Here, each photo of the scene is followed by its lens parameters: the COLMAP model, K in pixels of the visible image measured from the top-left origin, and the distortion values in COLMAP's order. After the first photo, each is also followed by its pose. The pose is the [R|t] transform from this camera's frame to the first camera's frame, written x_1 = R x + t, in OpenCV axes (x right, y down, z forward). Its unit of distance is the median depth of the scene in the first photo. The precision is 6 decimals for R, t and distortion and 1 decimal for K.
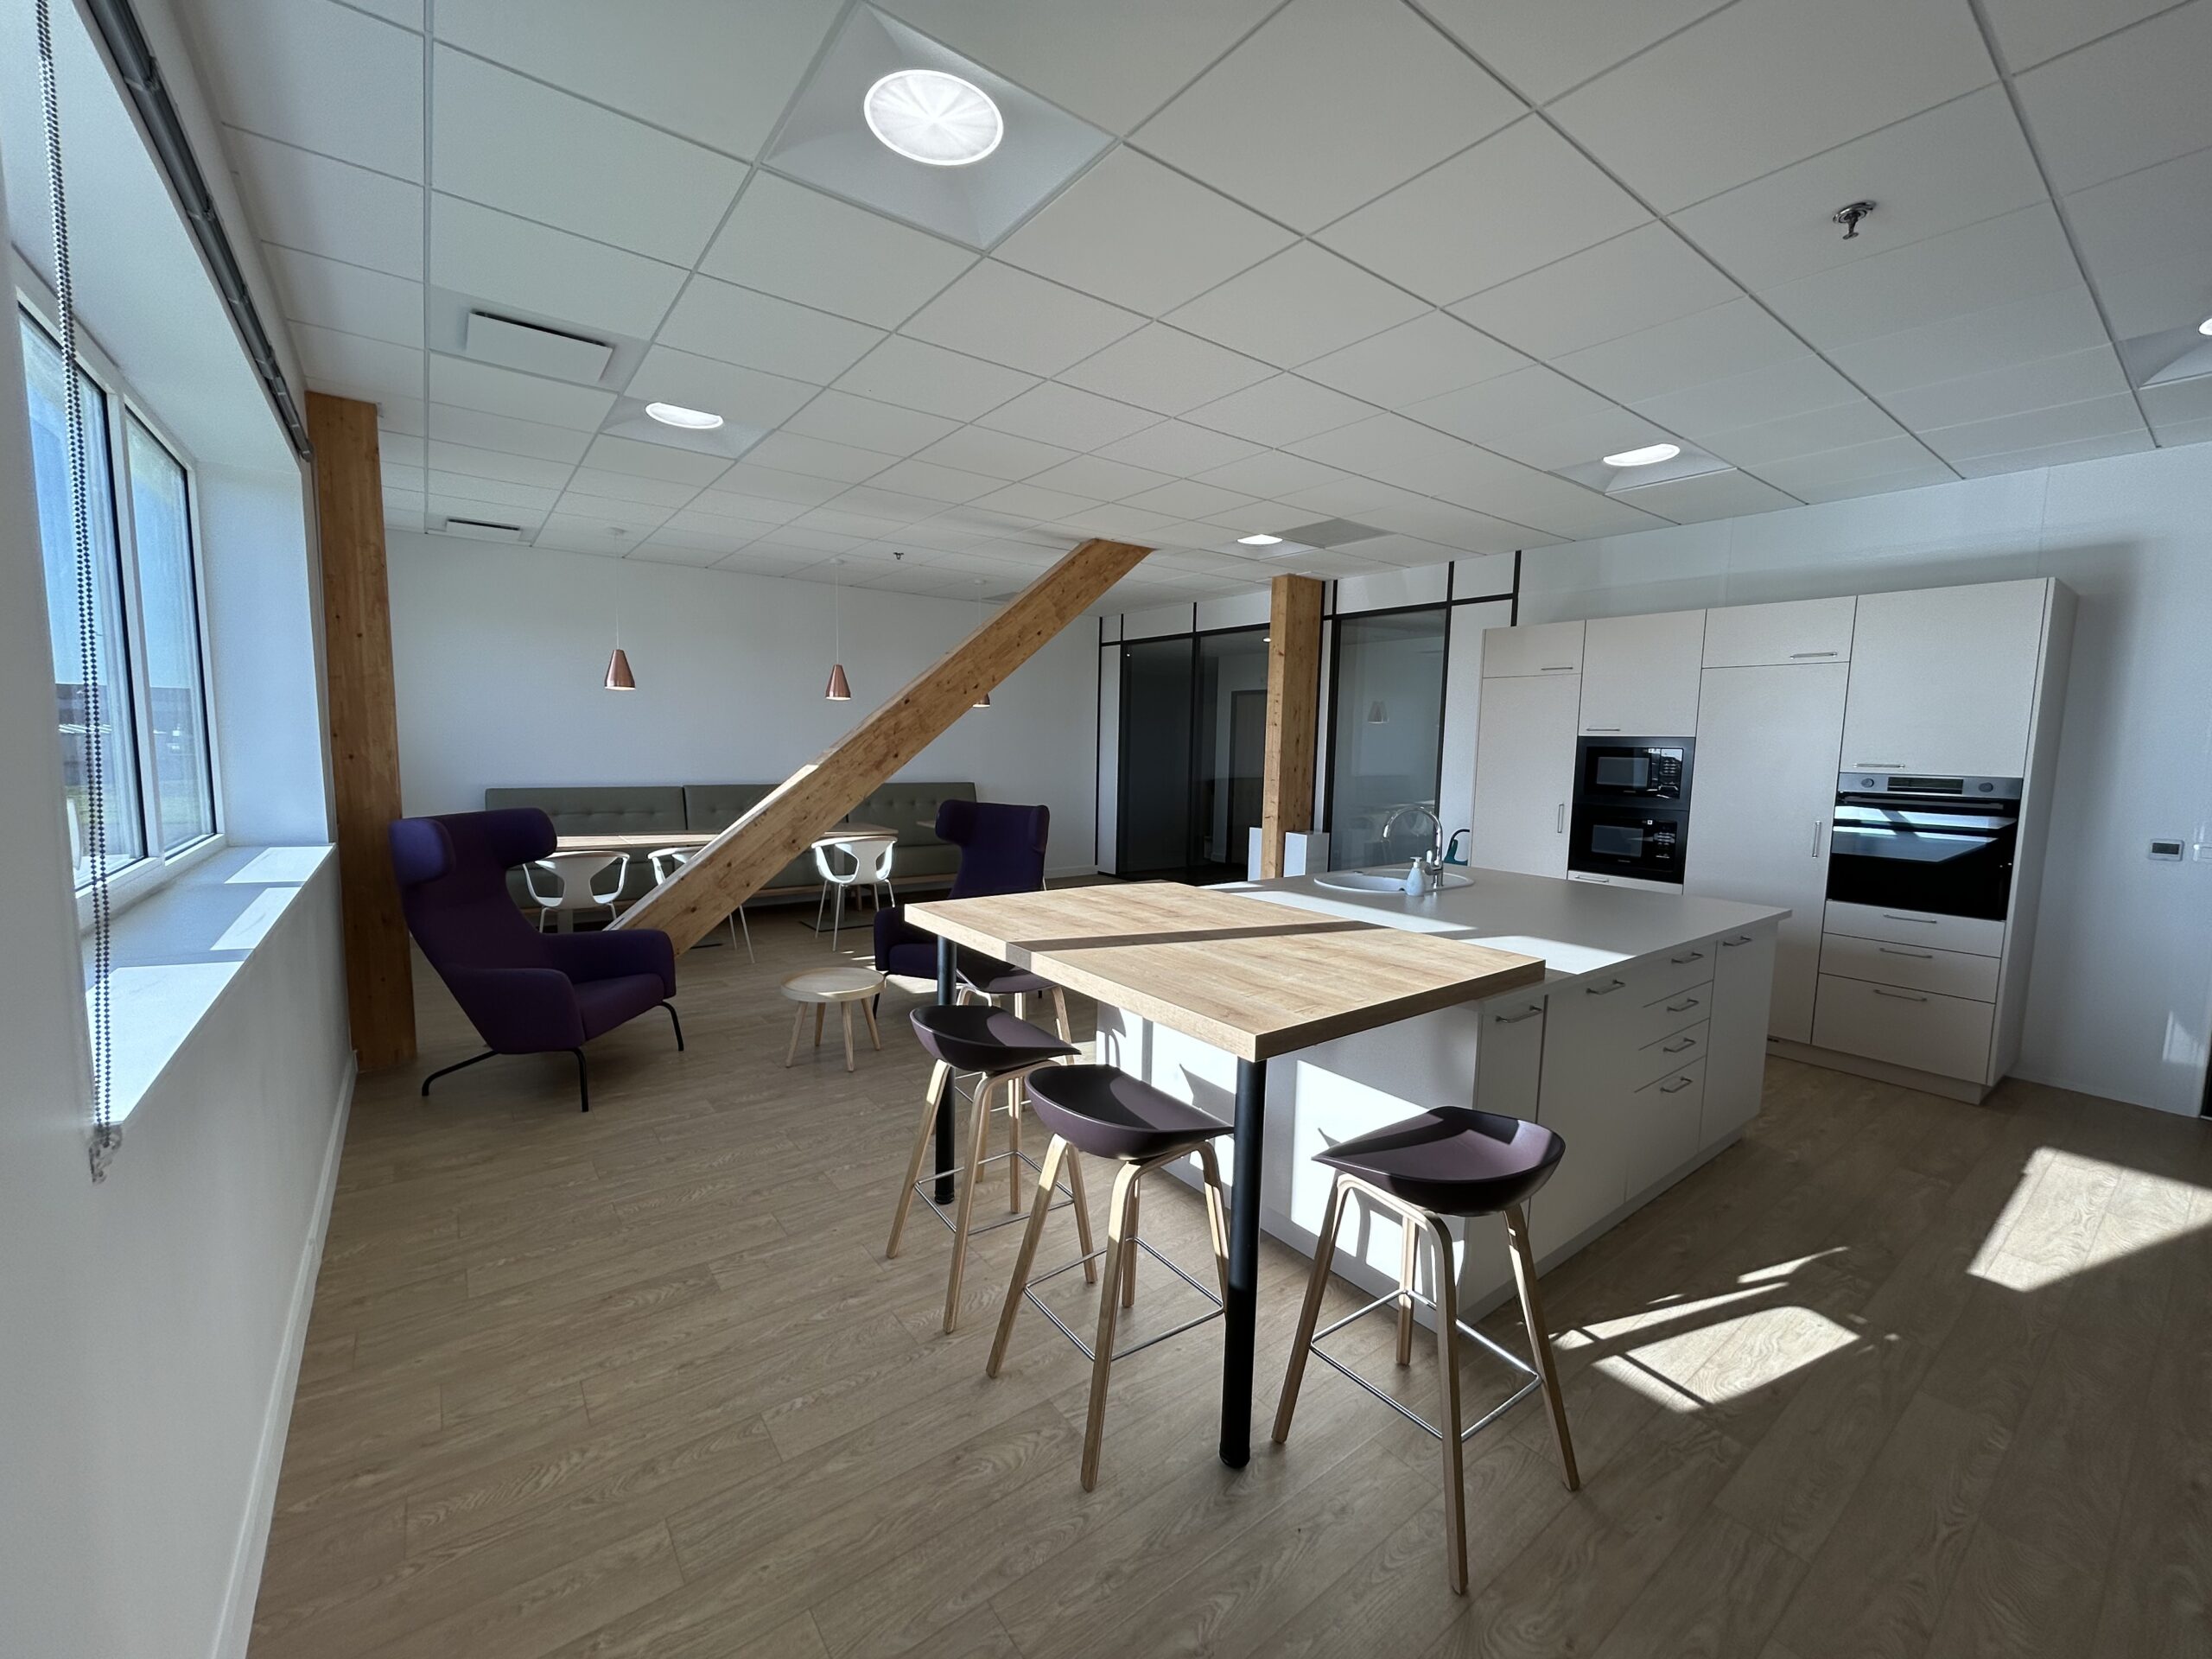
lens RADIAL K [[897.8, 0, 1106.0], [0, 897.8, 829.5], [0, 0, 1]] dist [0.000583, 0.000057]
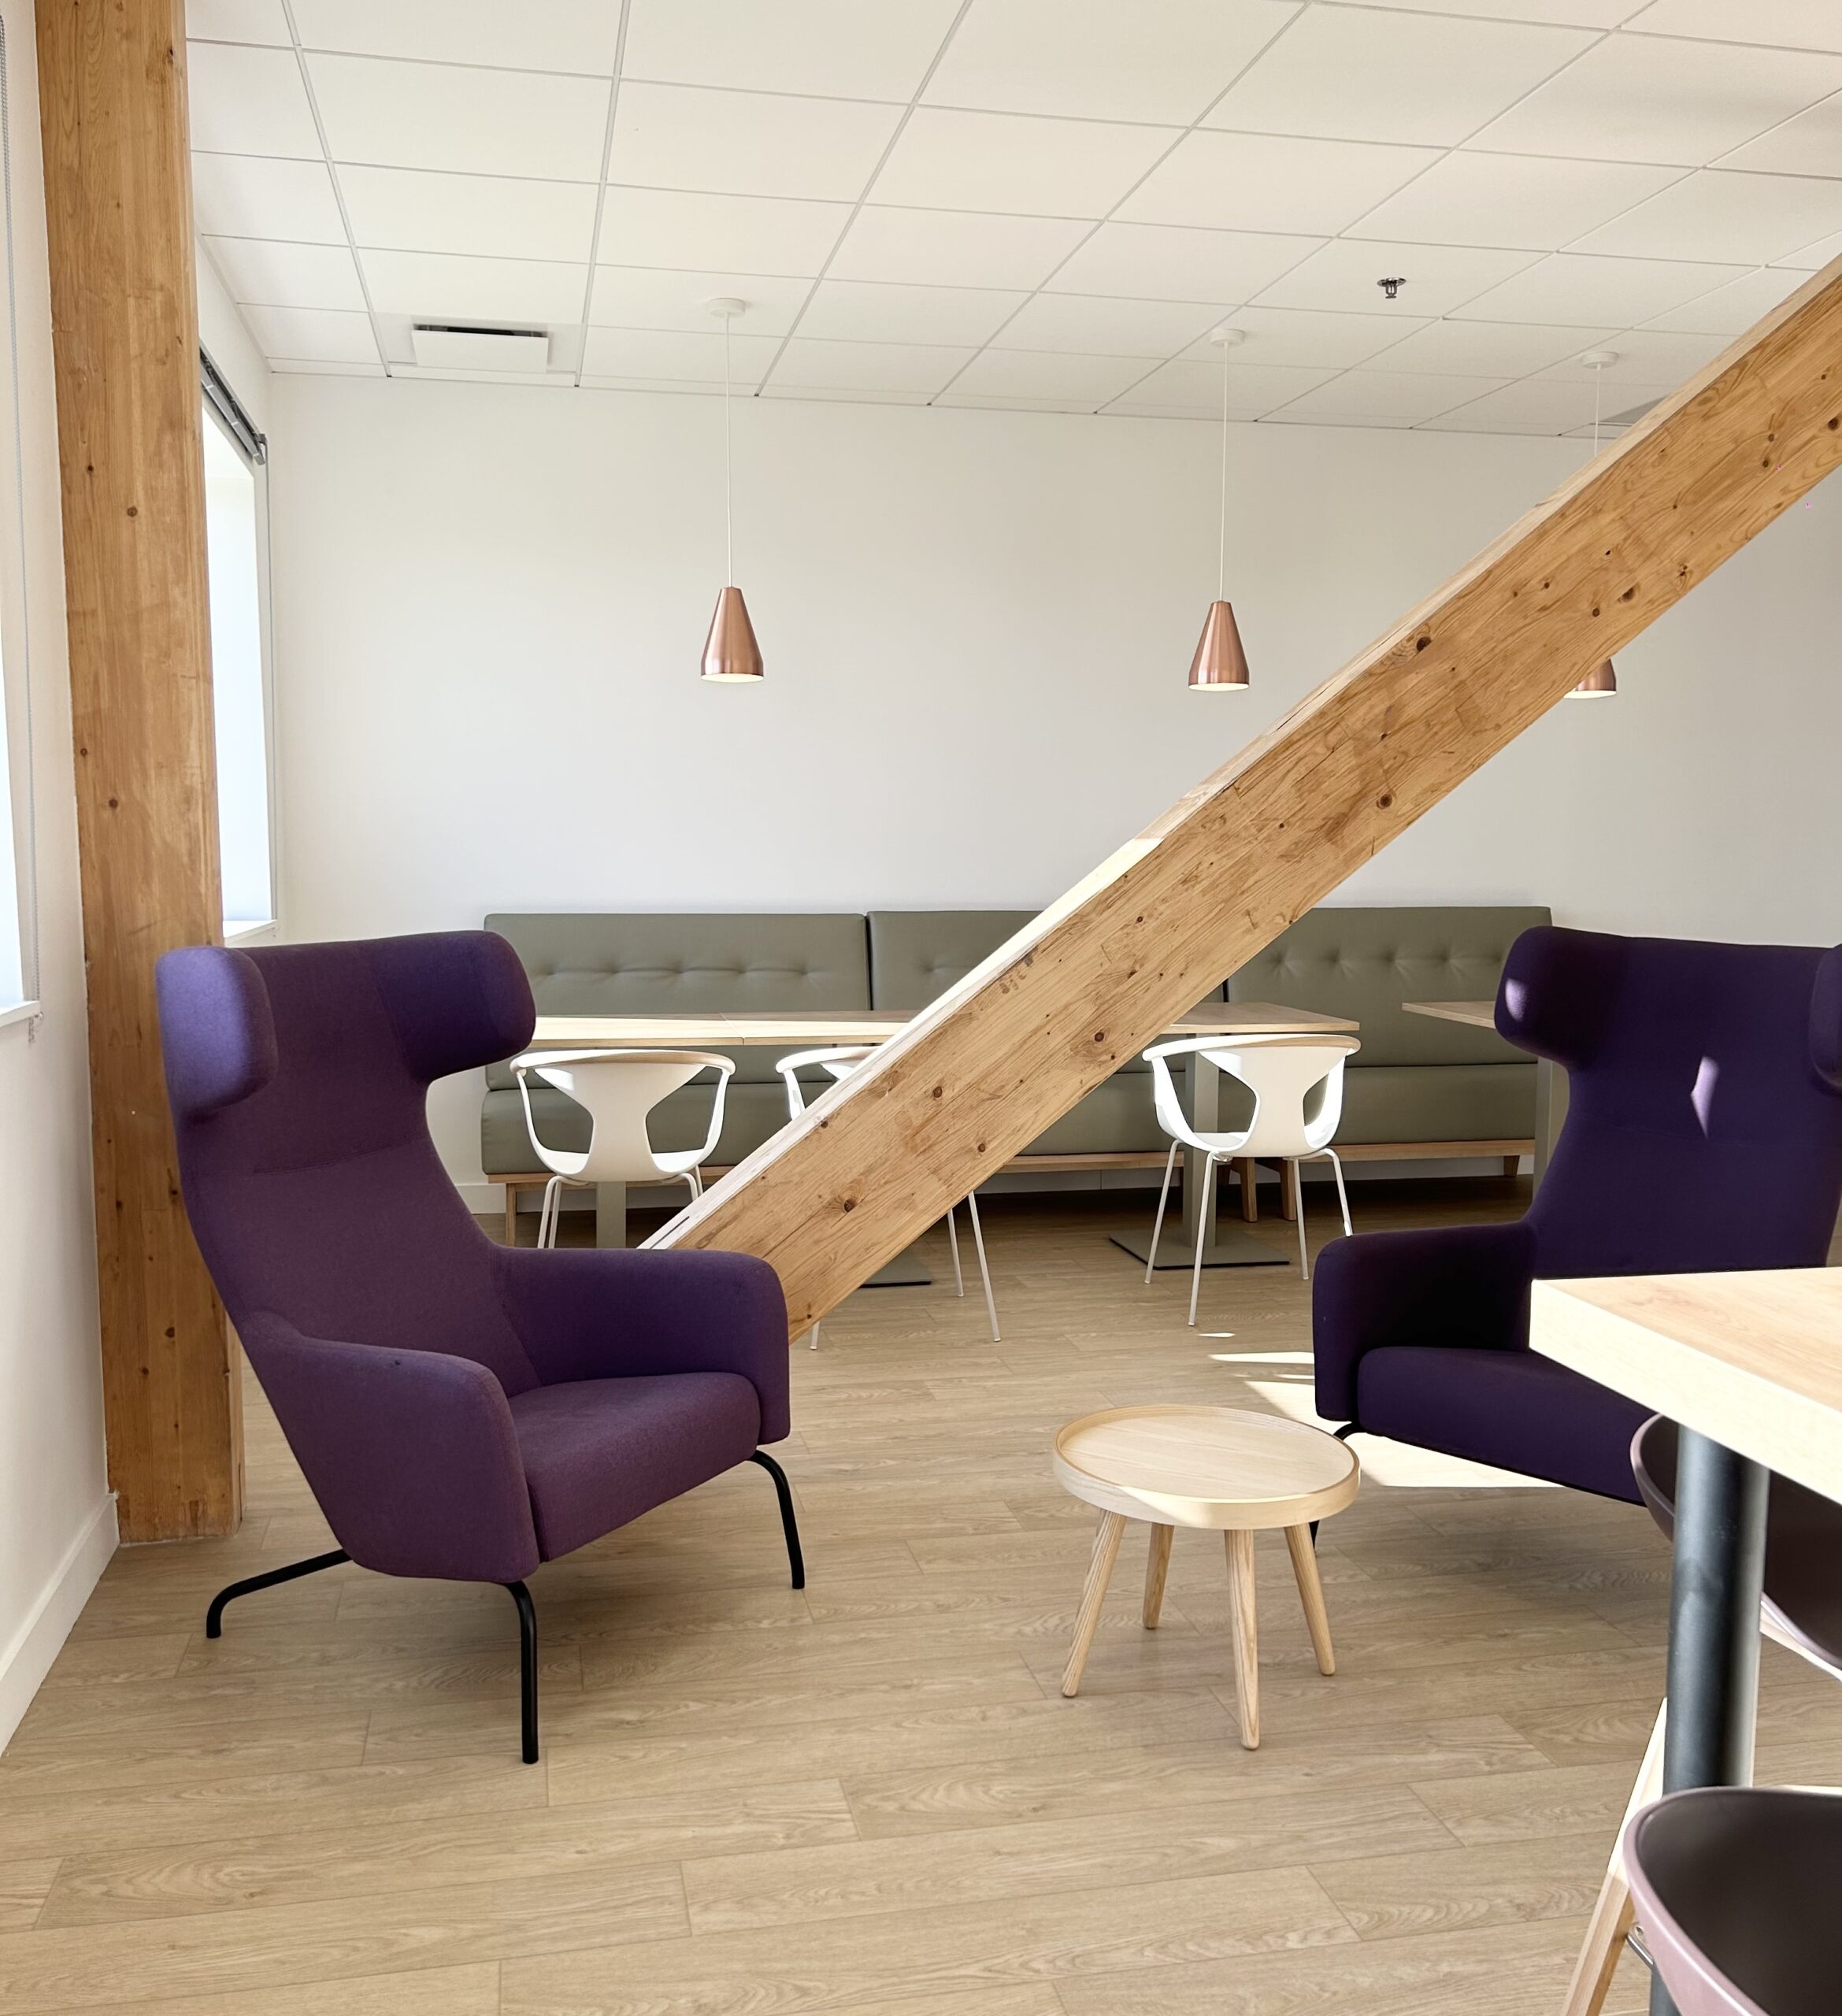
lens RADIAL K [[1800.8, 0, 886.3], [0, 1800.8, 1068.4], [0, 0, 1]] dist [0.047913, -0.009259]
pose [[0.898591, 0.032094, -0.437611, -0.105127], [-0.024780, 0.999442, 0.022414, 0.012208], [0.438086, -0.009297, 0.898885, 0.303502]]
